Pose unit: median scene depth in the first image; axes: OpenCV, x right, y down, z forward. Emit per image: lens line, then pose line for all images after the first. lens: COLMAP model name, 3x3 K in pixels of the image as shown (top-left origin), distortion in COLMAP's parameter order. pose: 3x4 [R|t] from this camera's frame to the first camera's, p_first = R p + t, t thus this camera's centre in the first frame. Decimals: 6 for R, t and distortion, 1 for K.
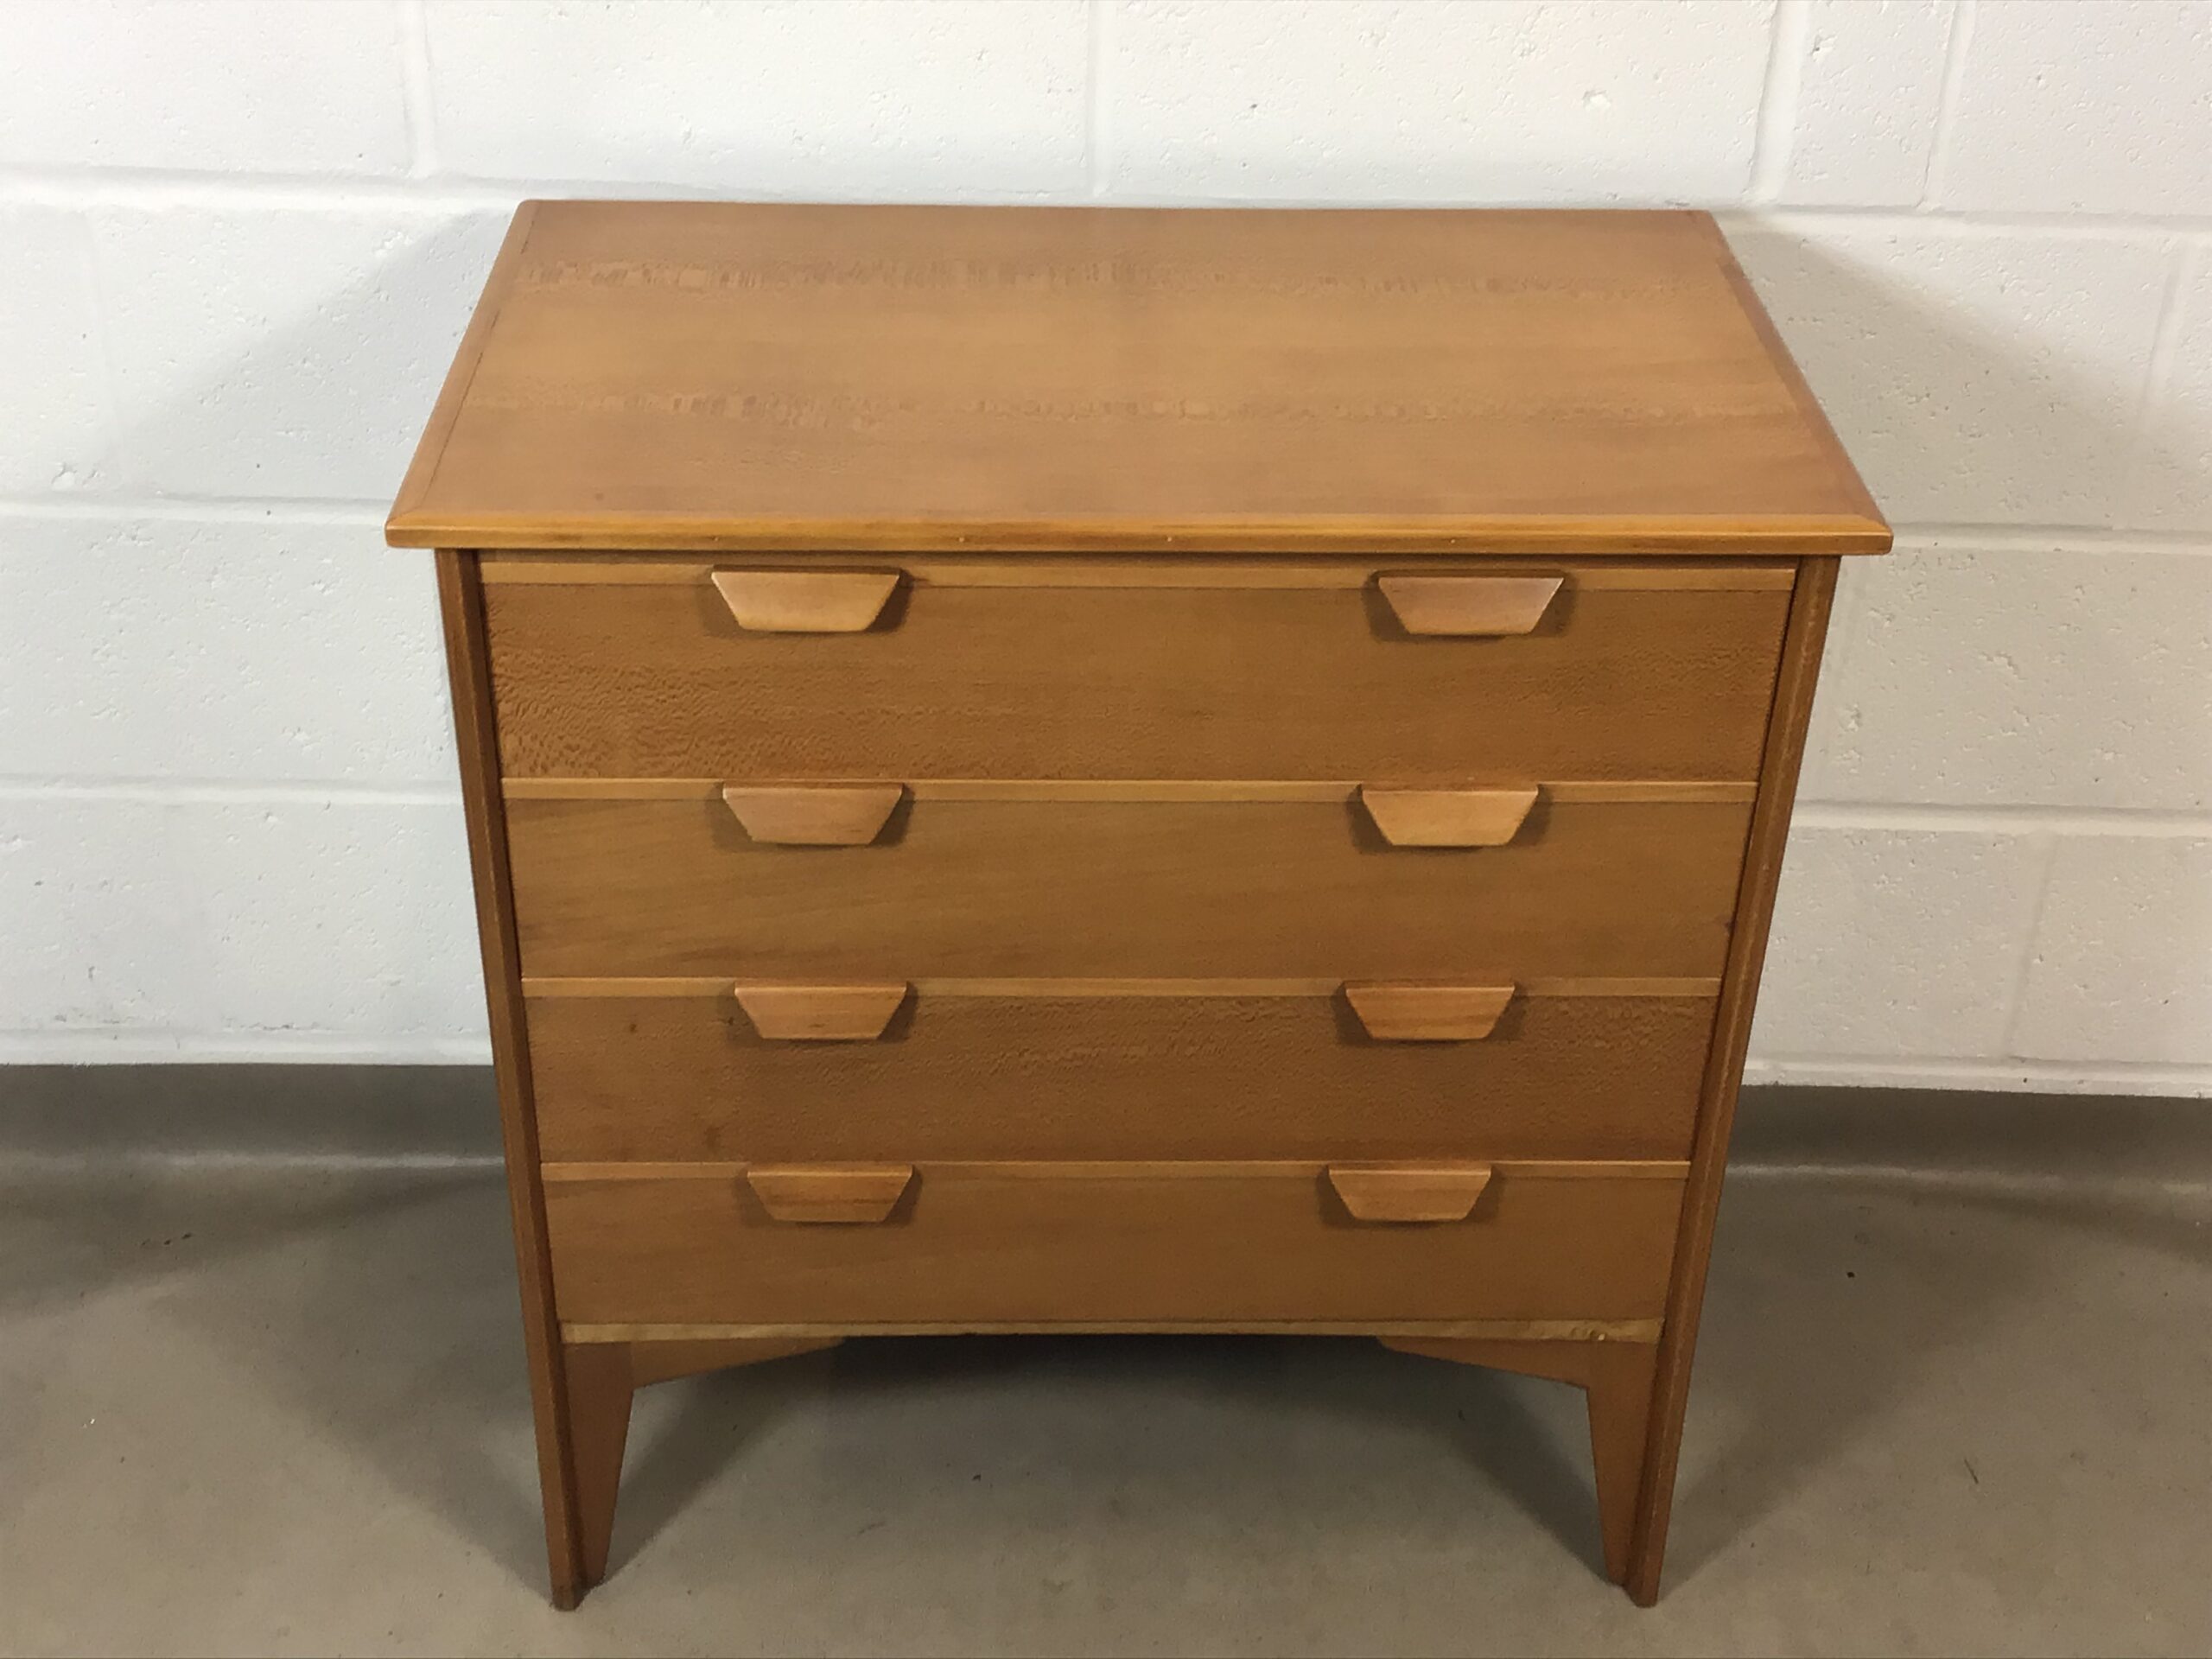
lens RADIAL K [[2877.0, 0, 1106.0], [0, 2877.0, 829.5], [0, 0, 1]] dist [0.130136, -0.064940]
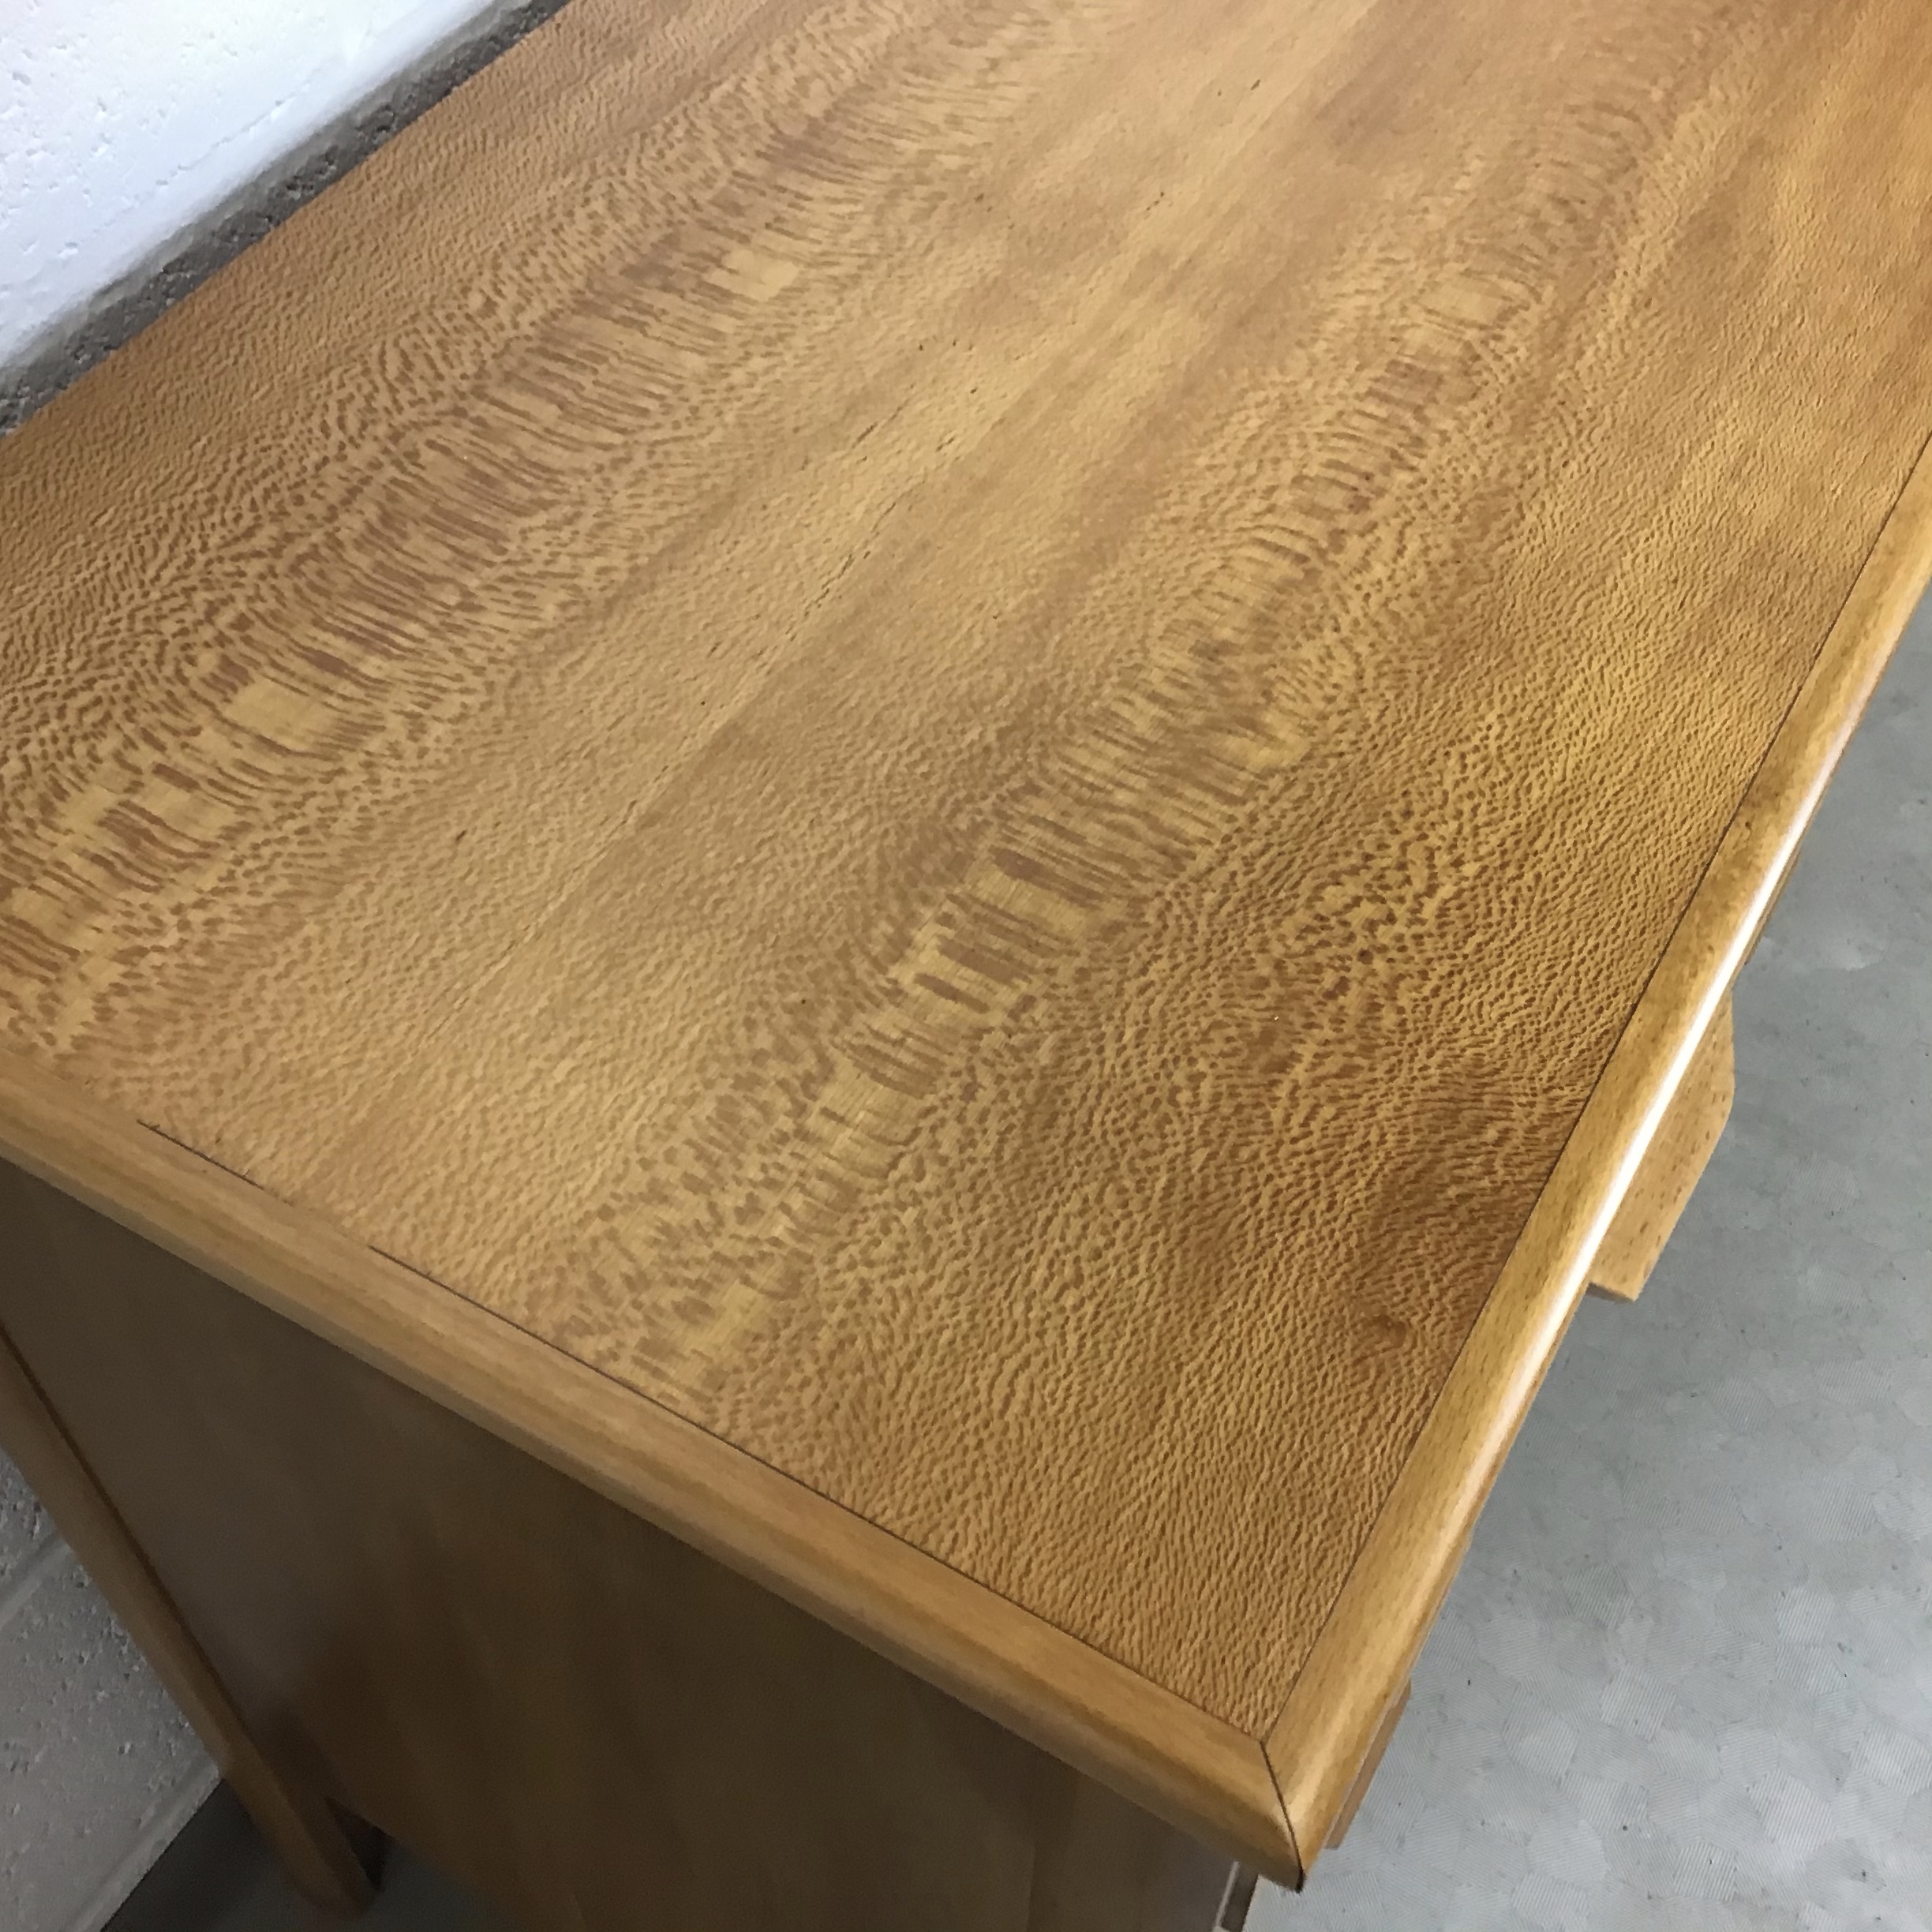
lens RADIAL K [[2351.9, 0, 966.0], [0, 2351.9, 966.0], [0, 0, 1]] dist [0.176300, -0.361825]
pose [[0.518176, -0.674040, 0.526463, -0.287178], [0.456674, 0.738508, 0.496039, -0.281887], [-0.723147, -0.016613, 0.690494, 0.702098]]
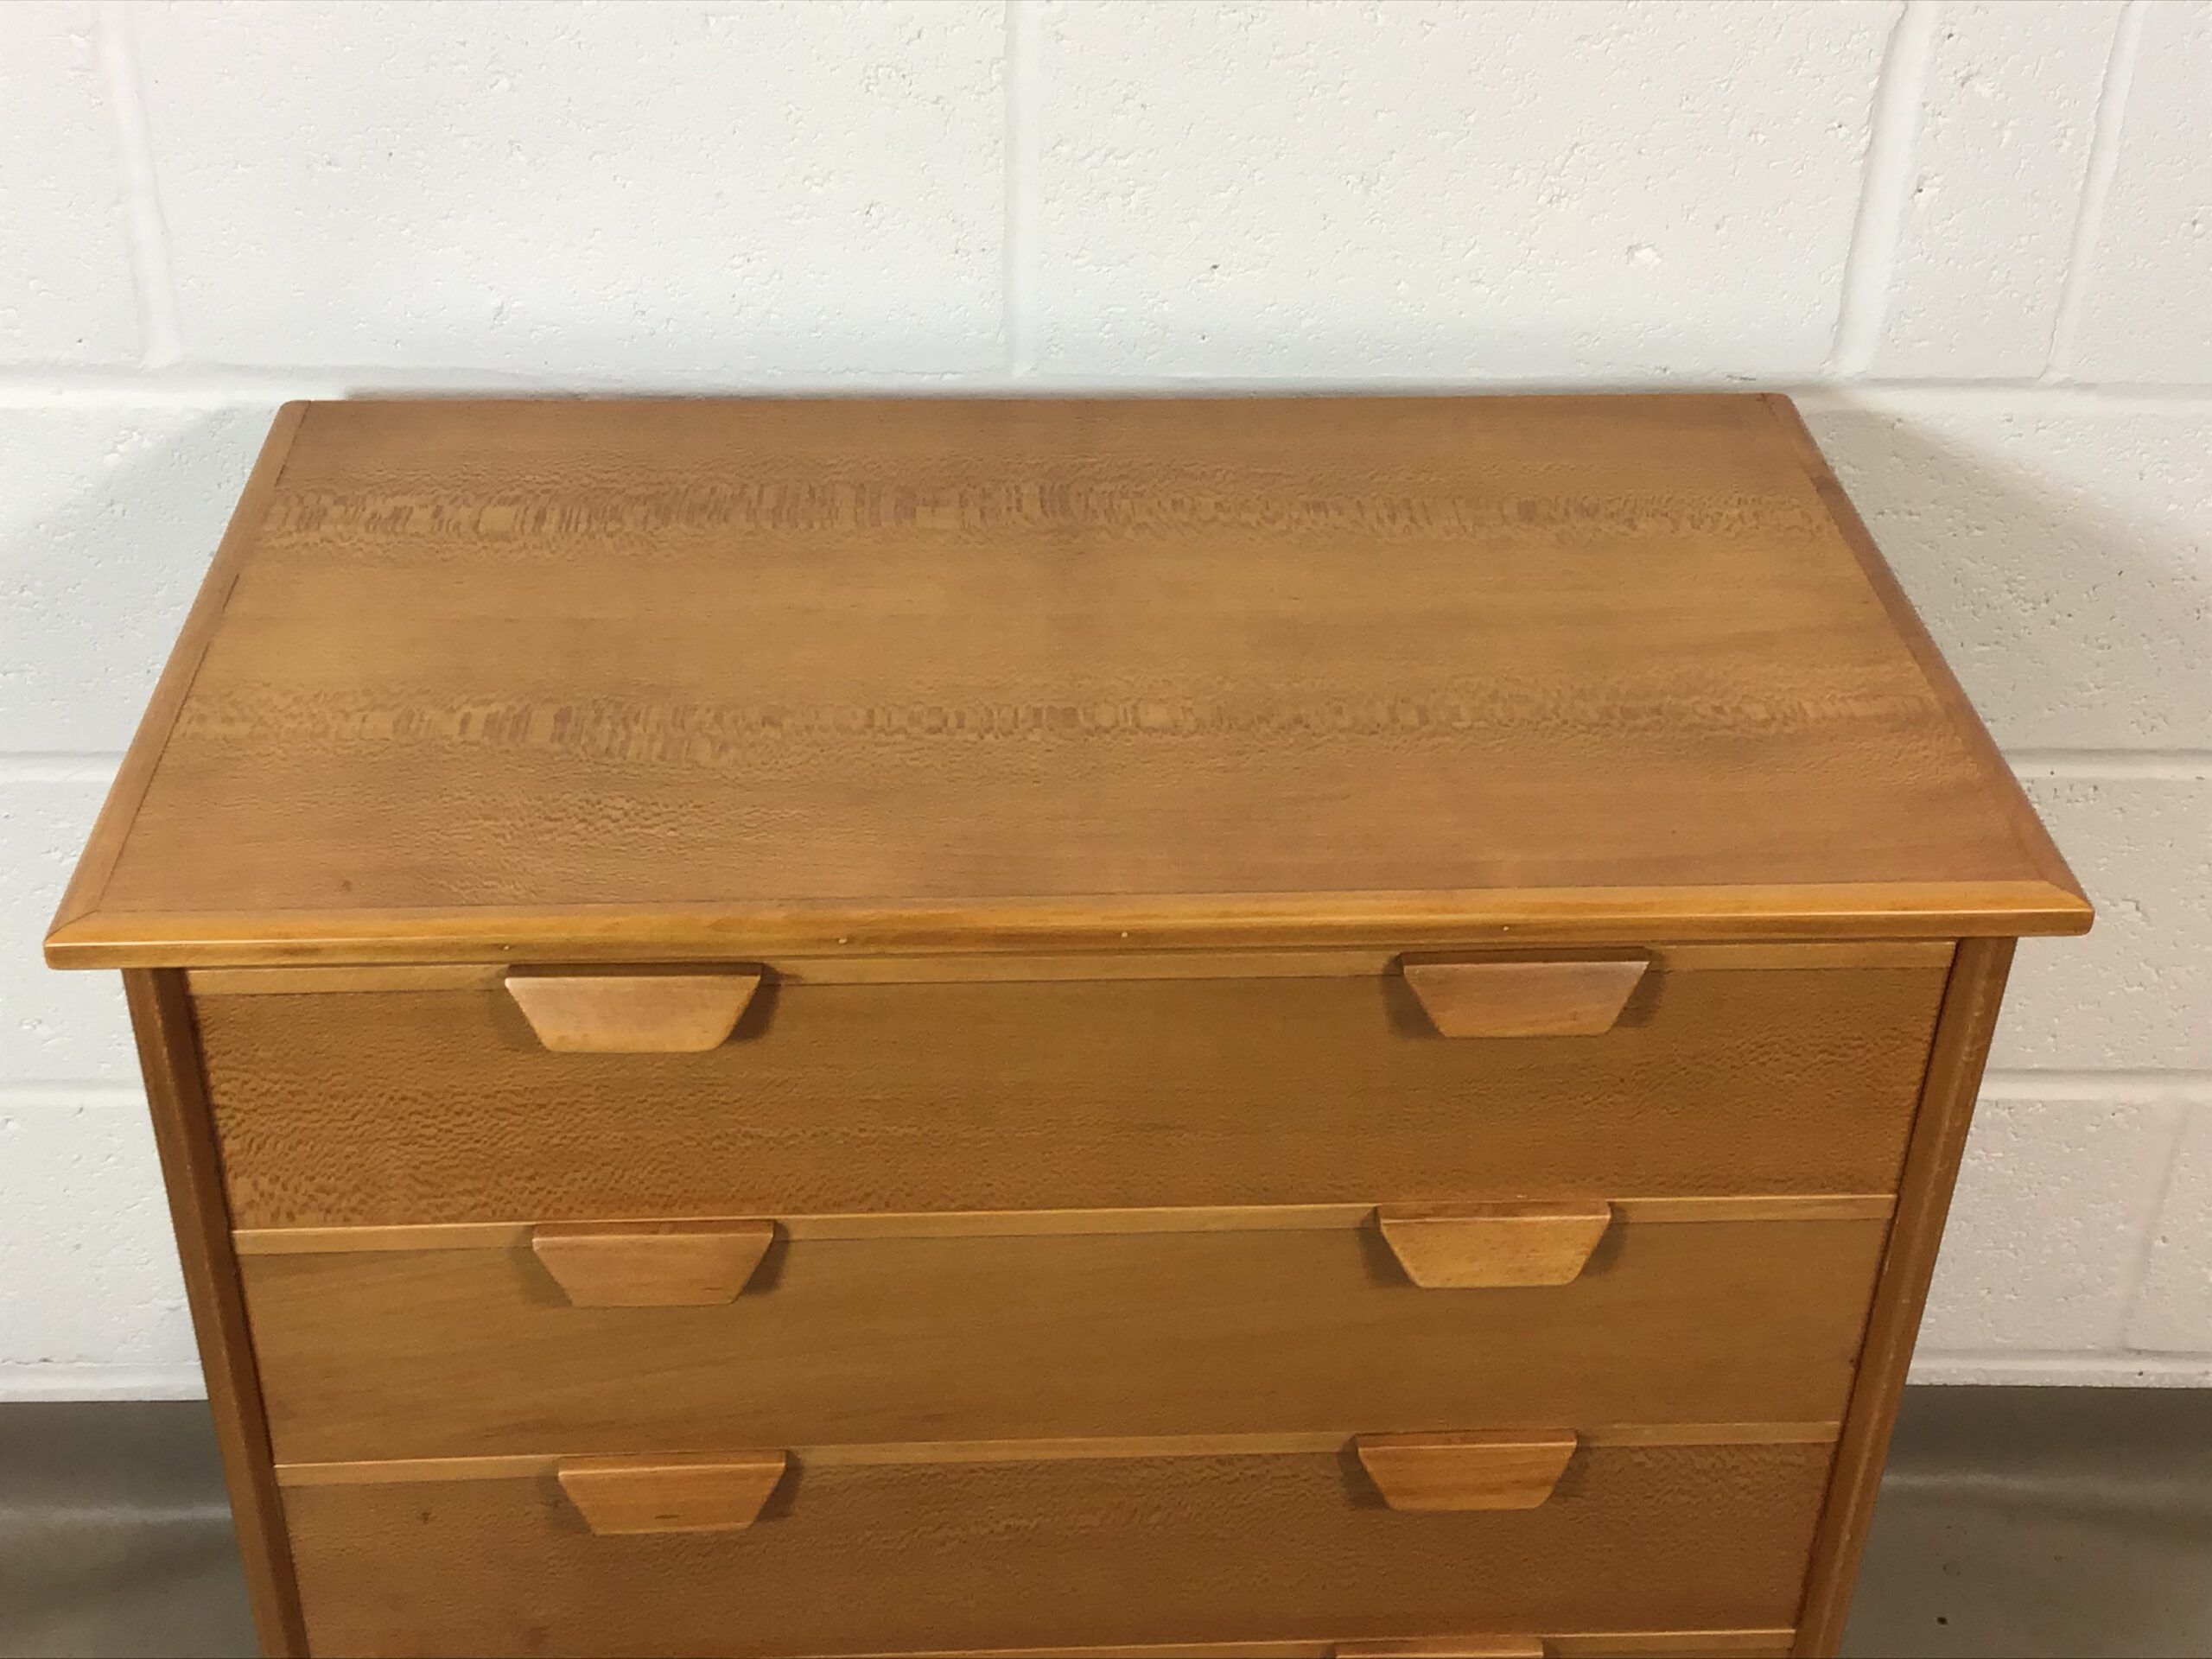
lens RADIAL K [[2847.0, 0, 1106.0], [0, 2847.0, 829.5], [0, 0, 1]] dist [0.153764, -0.257856]
pose [[0.999615, -0.015488, 0.023042, 0.000793], [0.014954, 0.999620, 0.023148, -0.121856], [-0.023392, -0.022795, 0.999466, 0.227293]]
